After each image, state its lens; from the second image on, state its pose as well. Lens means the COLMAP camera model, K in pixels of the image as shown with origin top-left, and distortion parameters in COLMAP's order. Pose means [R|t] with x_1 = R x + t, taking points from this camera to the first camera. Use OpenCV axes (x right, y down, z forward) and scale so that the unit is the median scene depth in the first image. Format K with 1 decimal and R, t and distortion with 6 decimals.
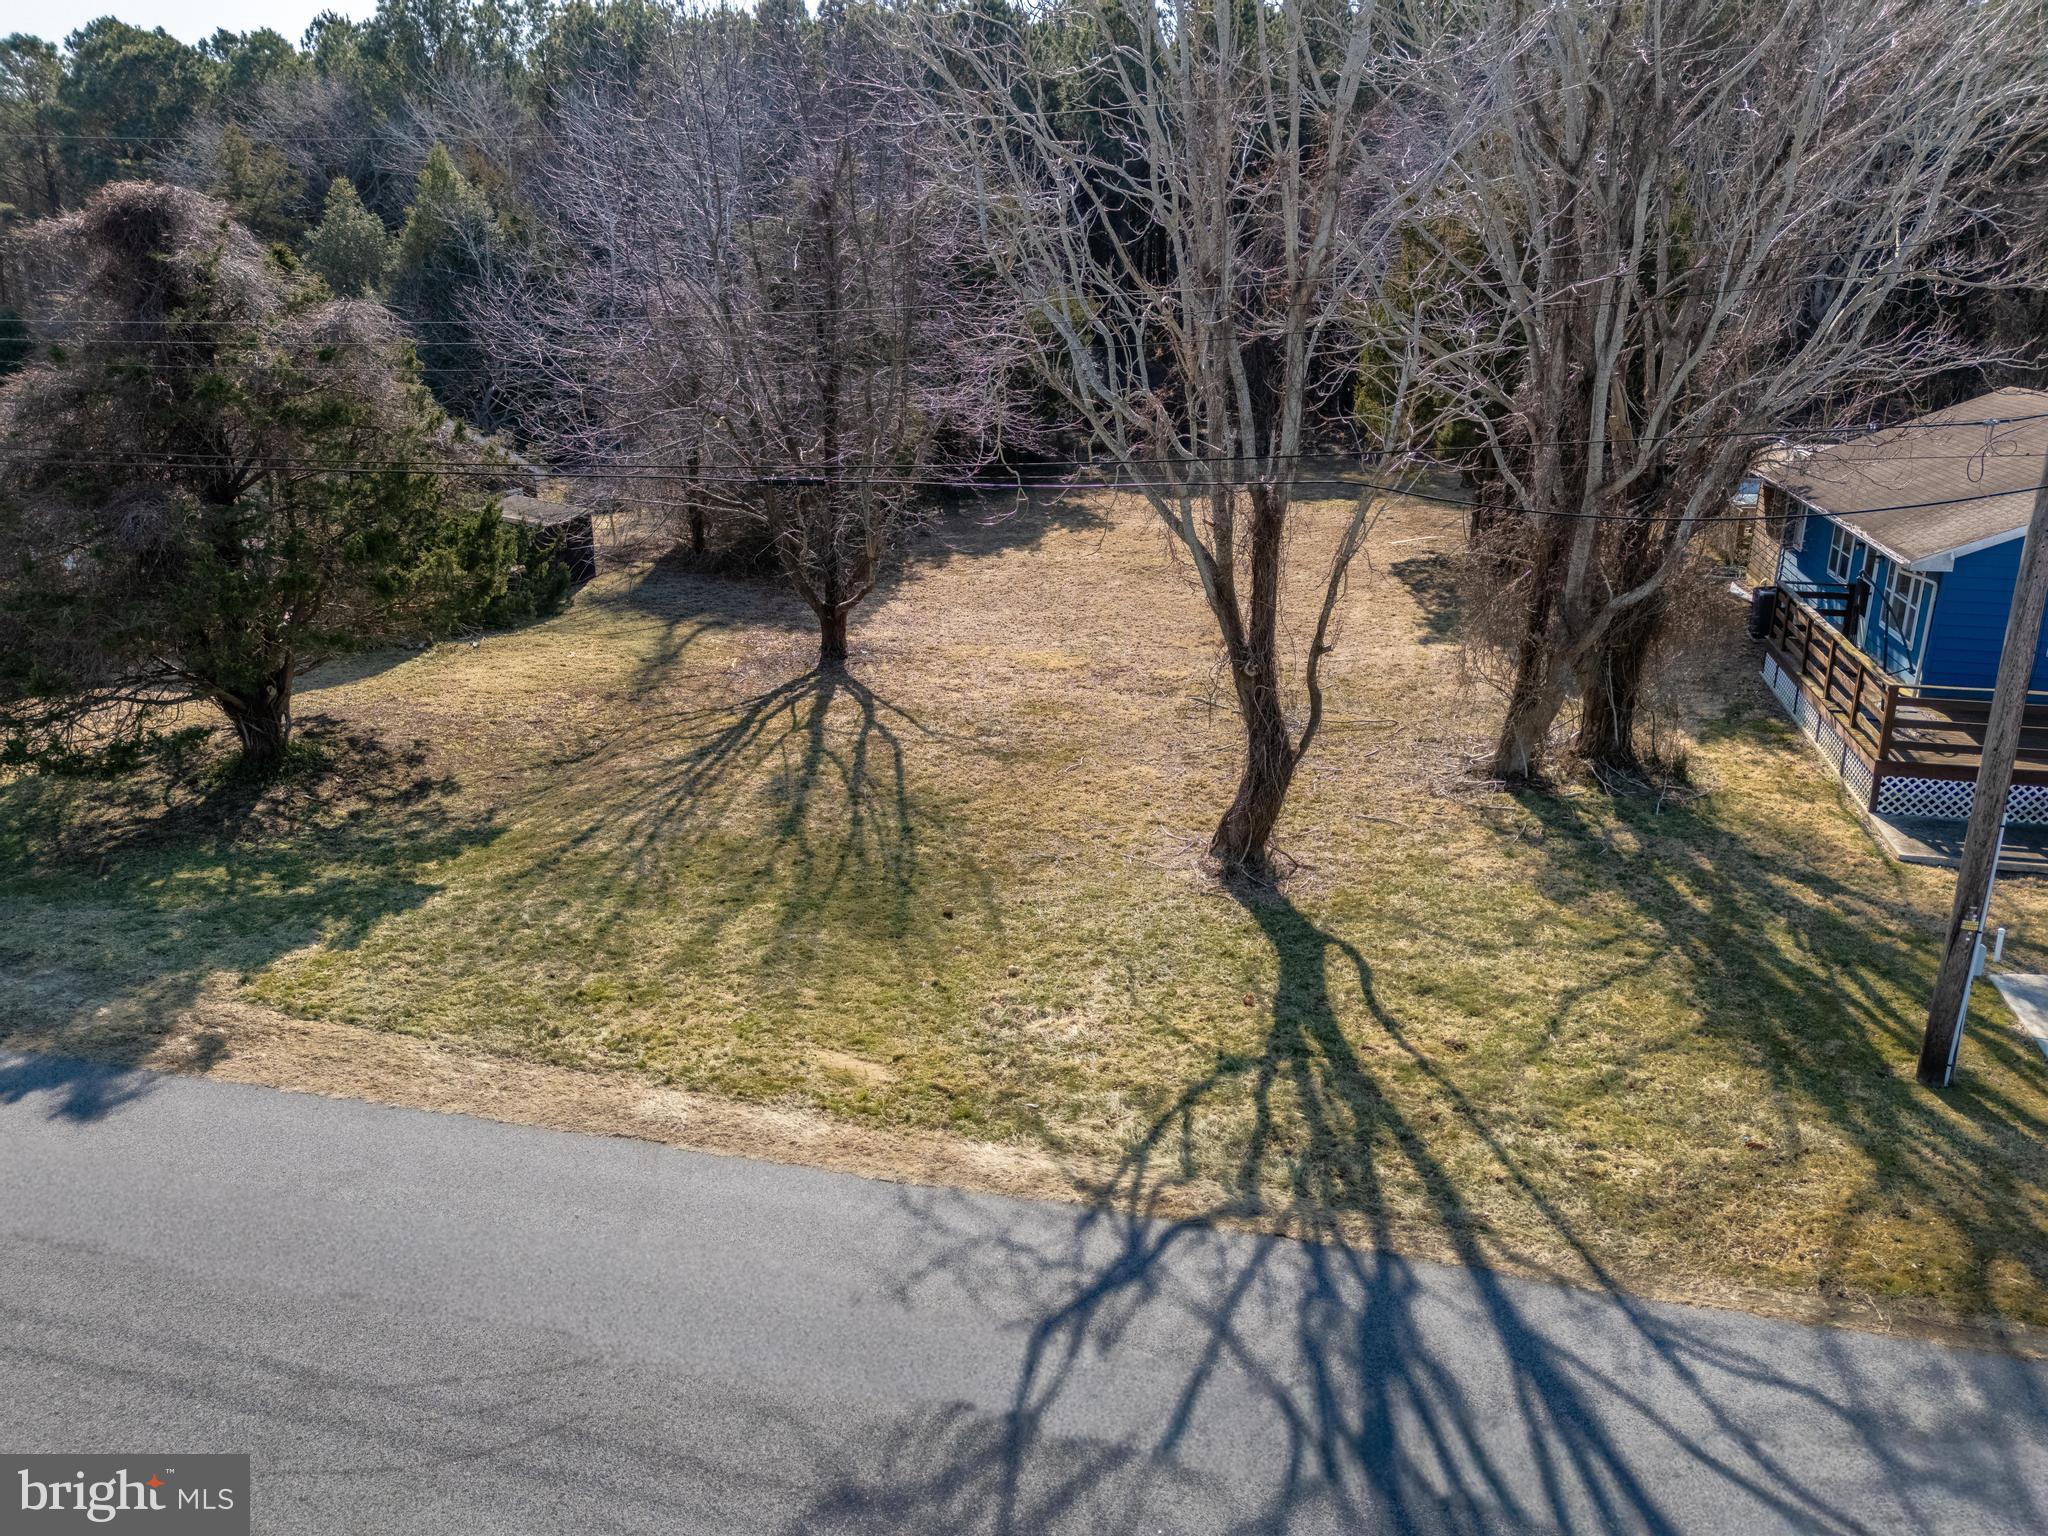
lens RADIAL K [[1509.6, 0, 1023.5], [0, 1509.6, 759.1], [0, 0, 1]] dist [0.073799, -0.059245]
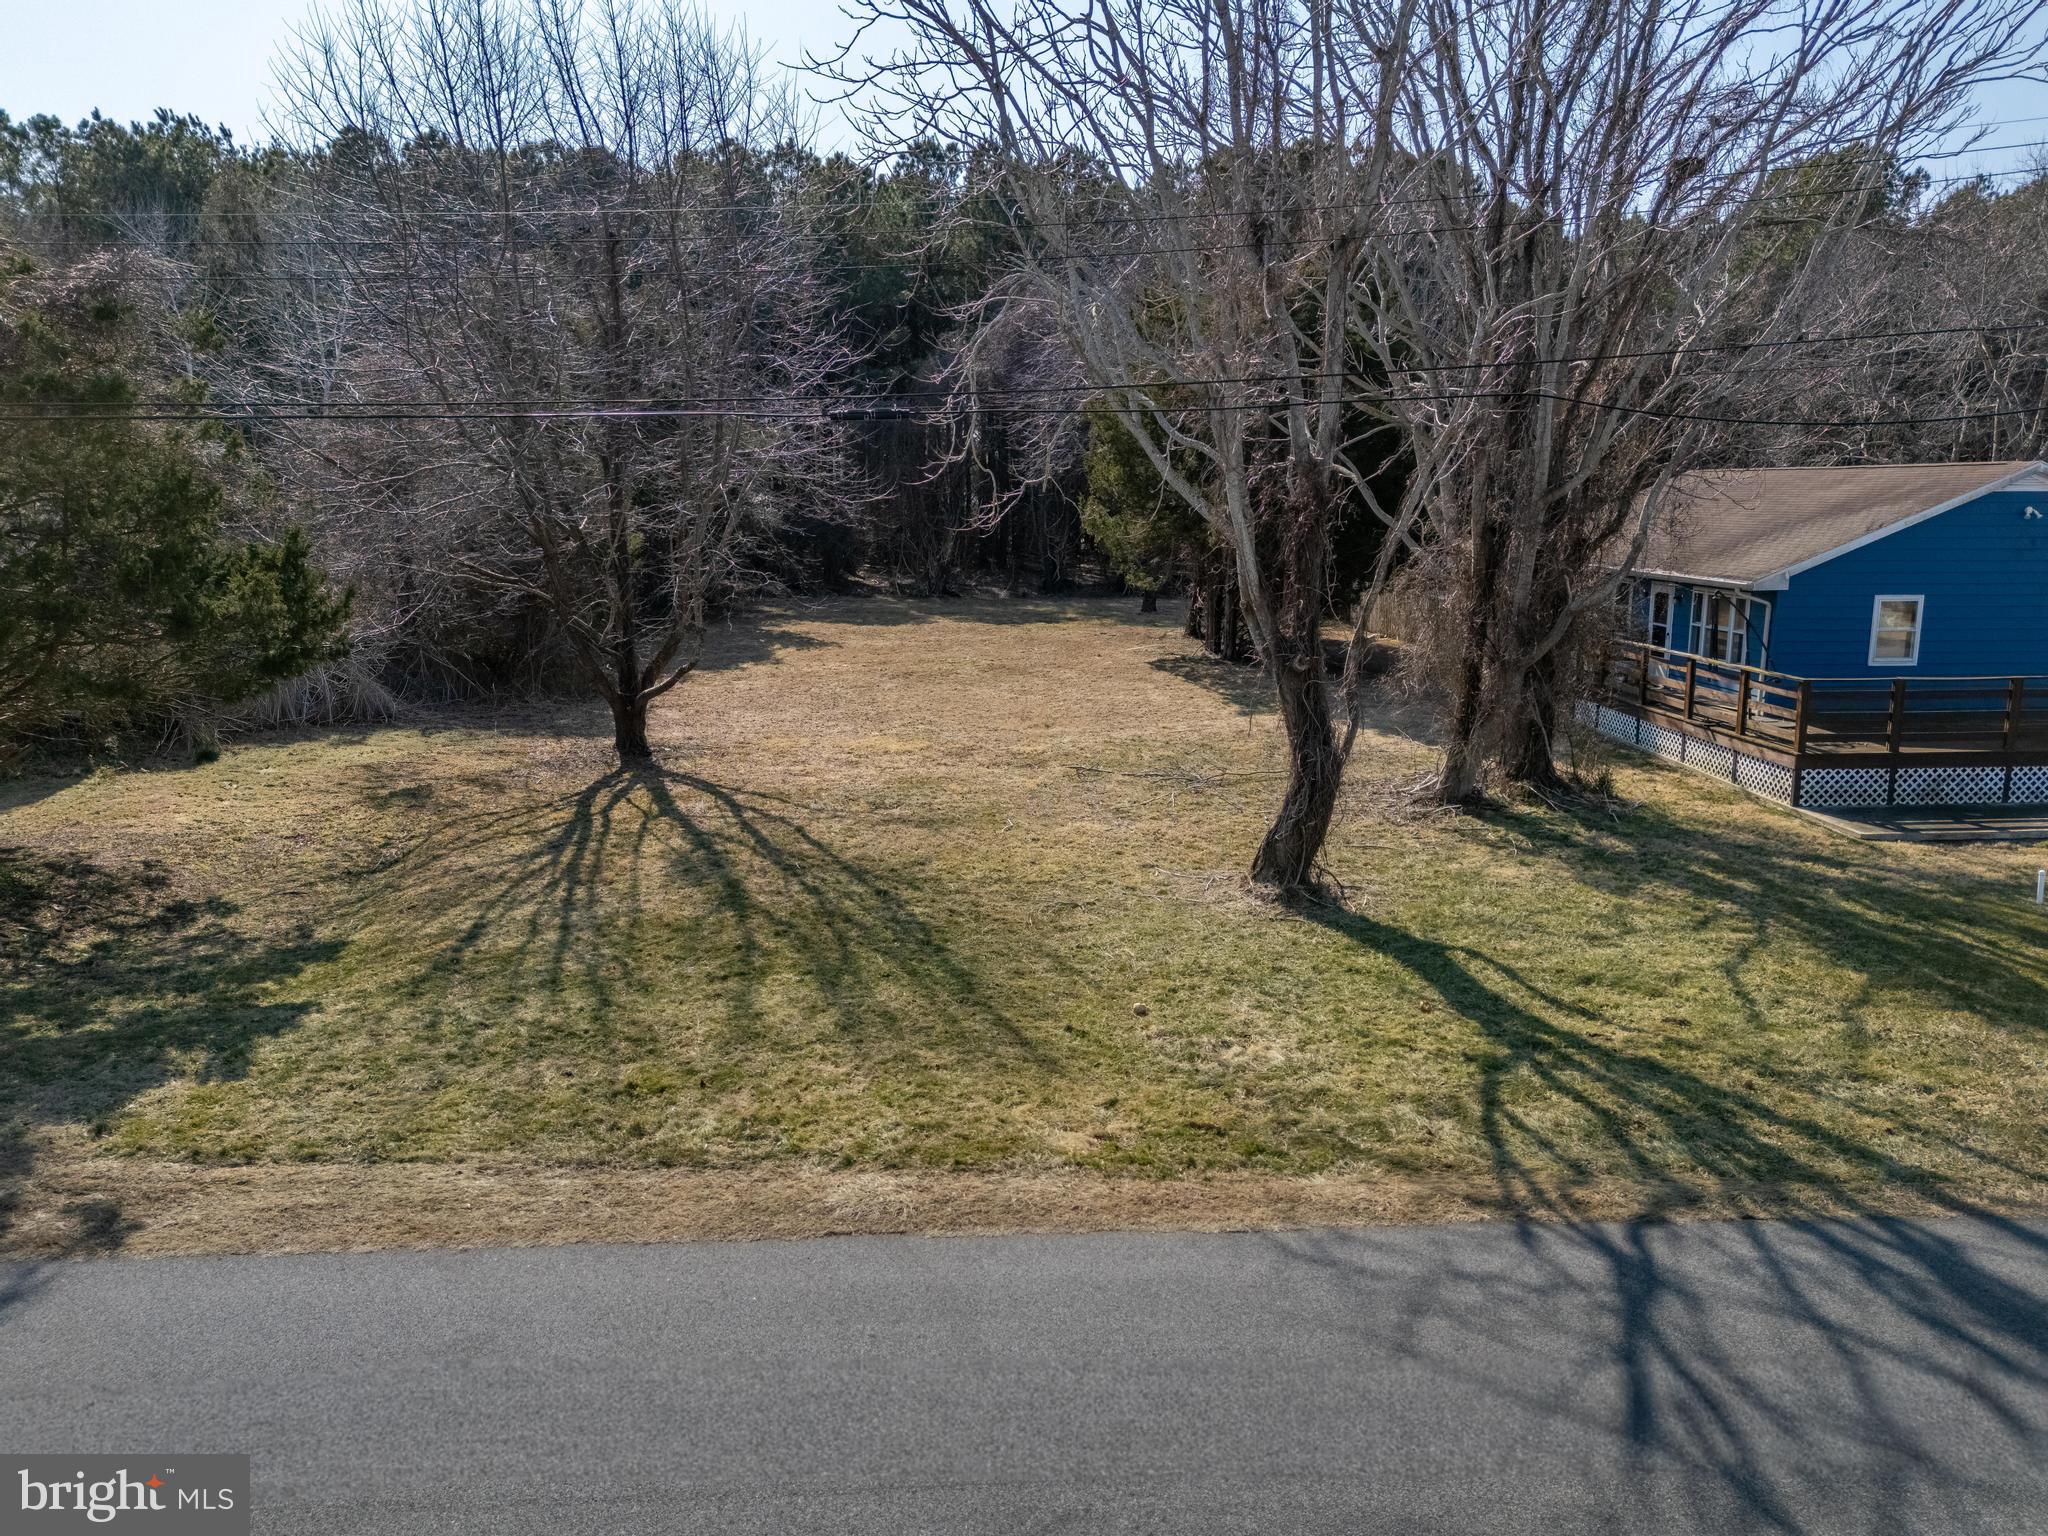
lens RADIAL K [[1509.6, 0, 1023.5], [0, 1509.6, 759.1], [0, 0, 1]] dist [0.073799, -0.059245]
pose [[0.954574, -0.051702, 0.293453, -0.244523], [0.088244, 0.989705, -0.112678, 0.074805], [-0.284606, 0.133455, 0.949310, 0.174712]]
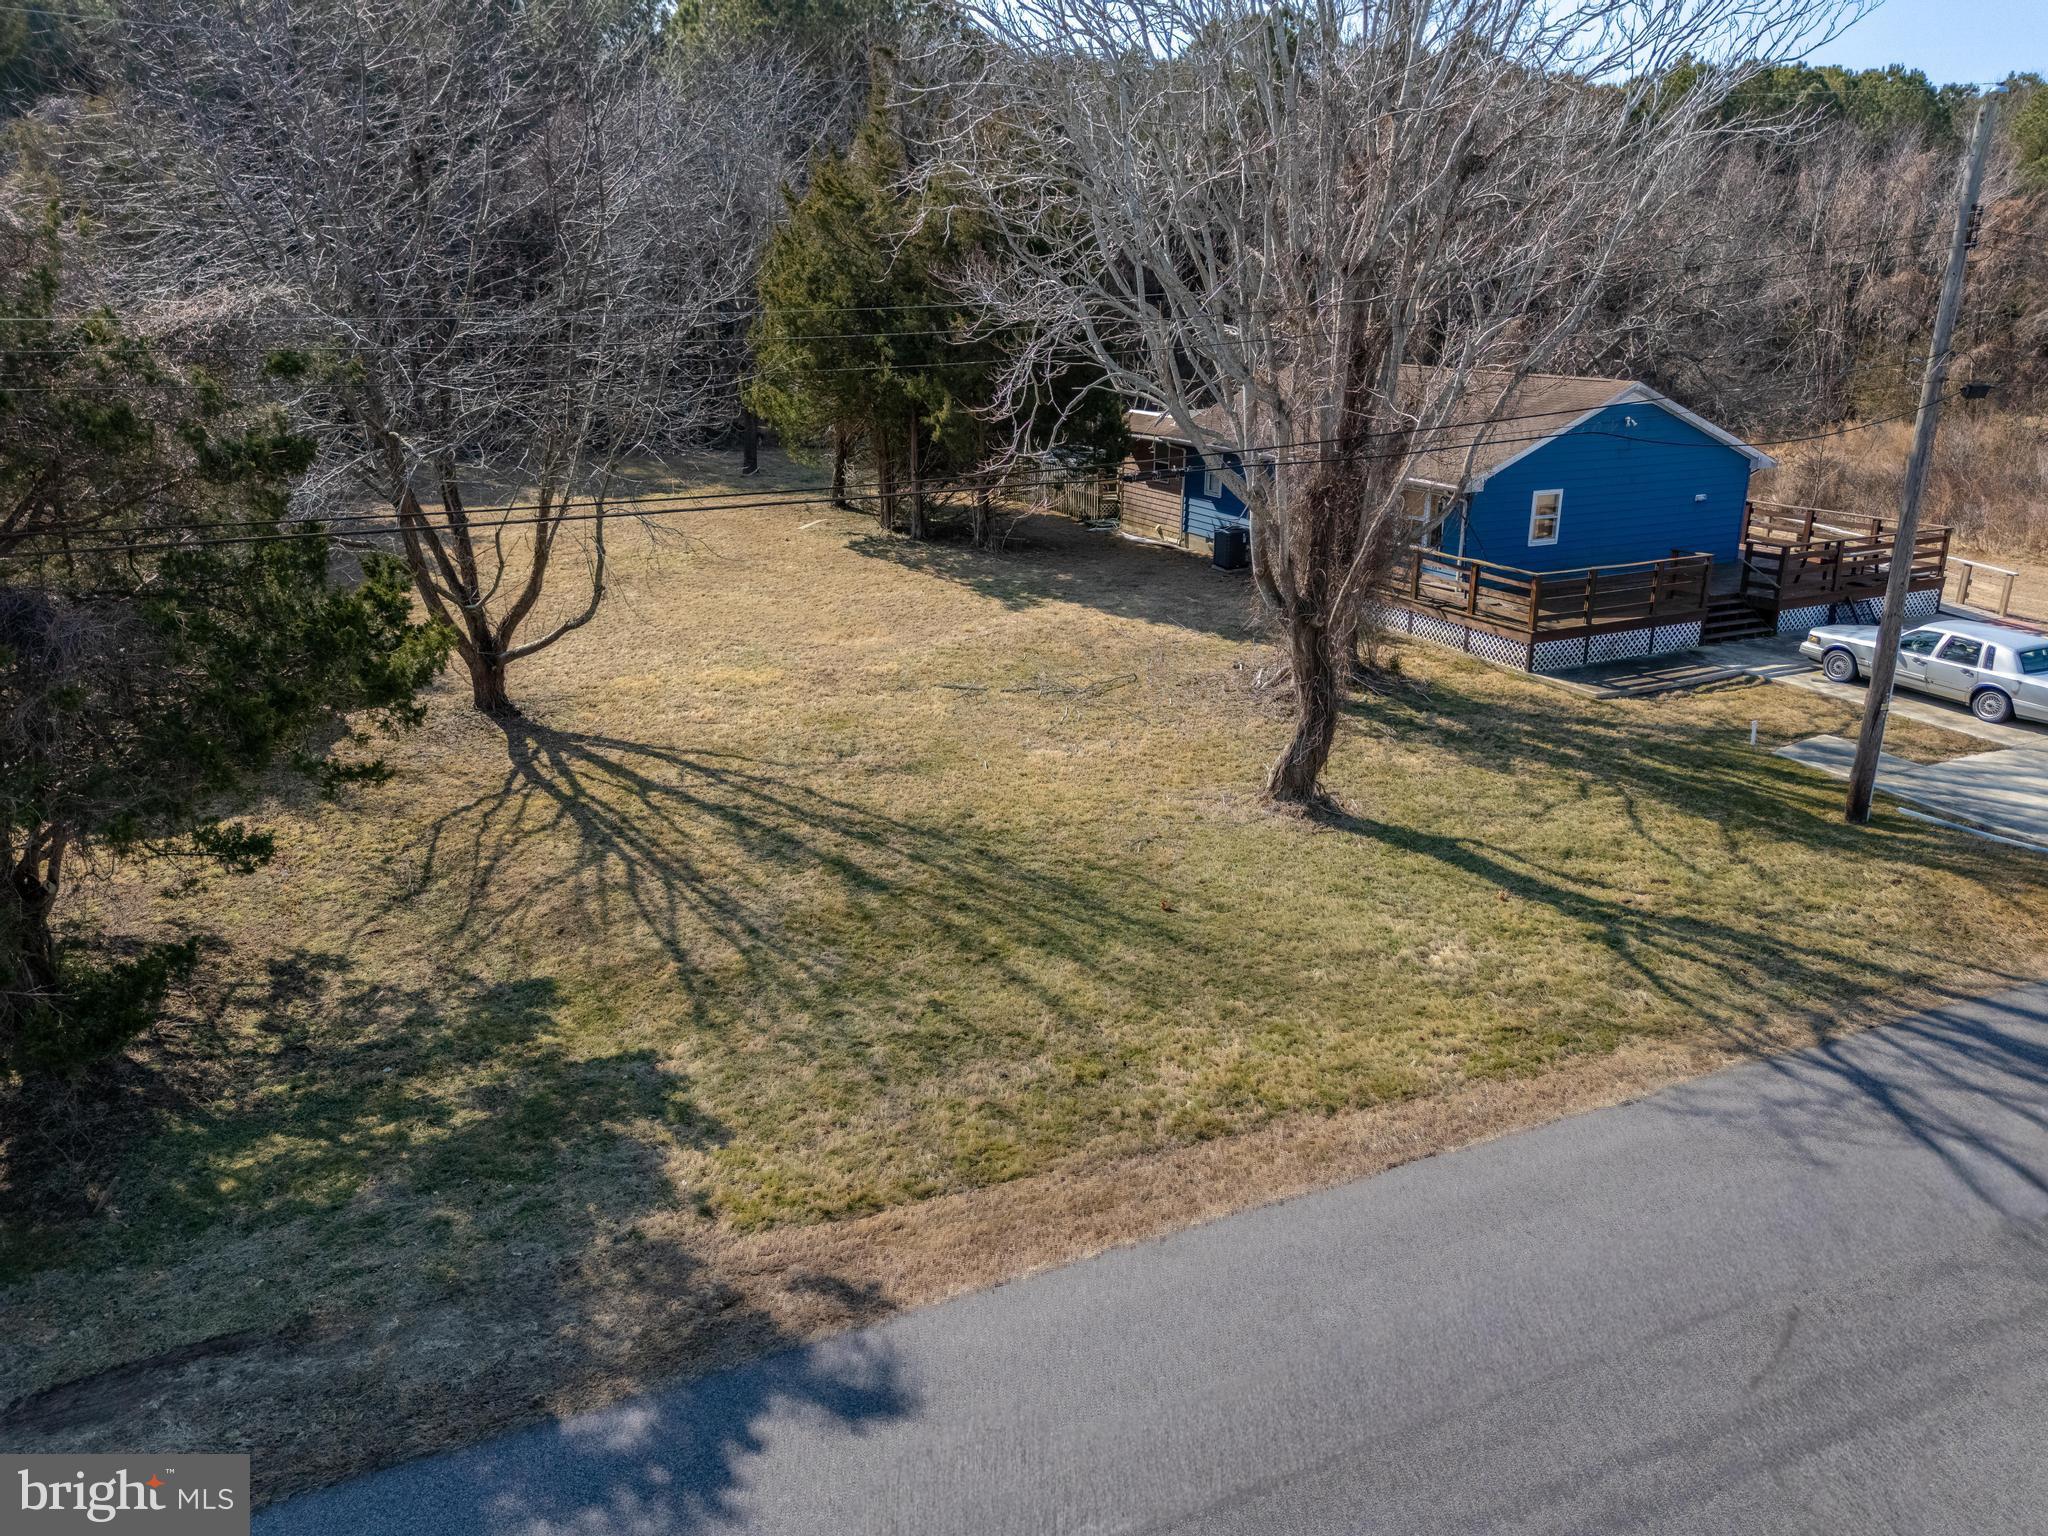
lens RADIAL K [[1525.9, 0, 1024.0], [0, 1525.9, 768.0], [0, 0, 1]] dist [0.071850, -0.067217]
pose [[0.756510, -0.197890, 0.623323, -0.639105], [0.190940, 0.978427, 0.078889, -0.074473], [-0.625487, 0.059337, 0.777975, 0.248657]]
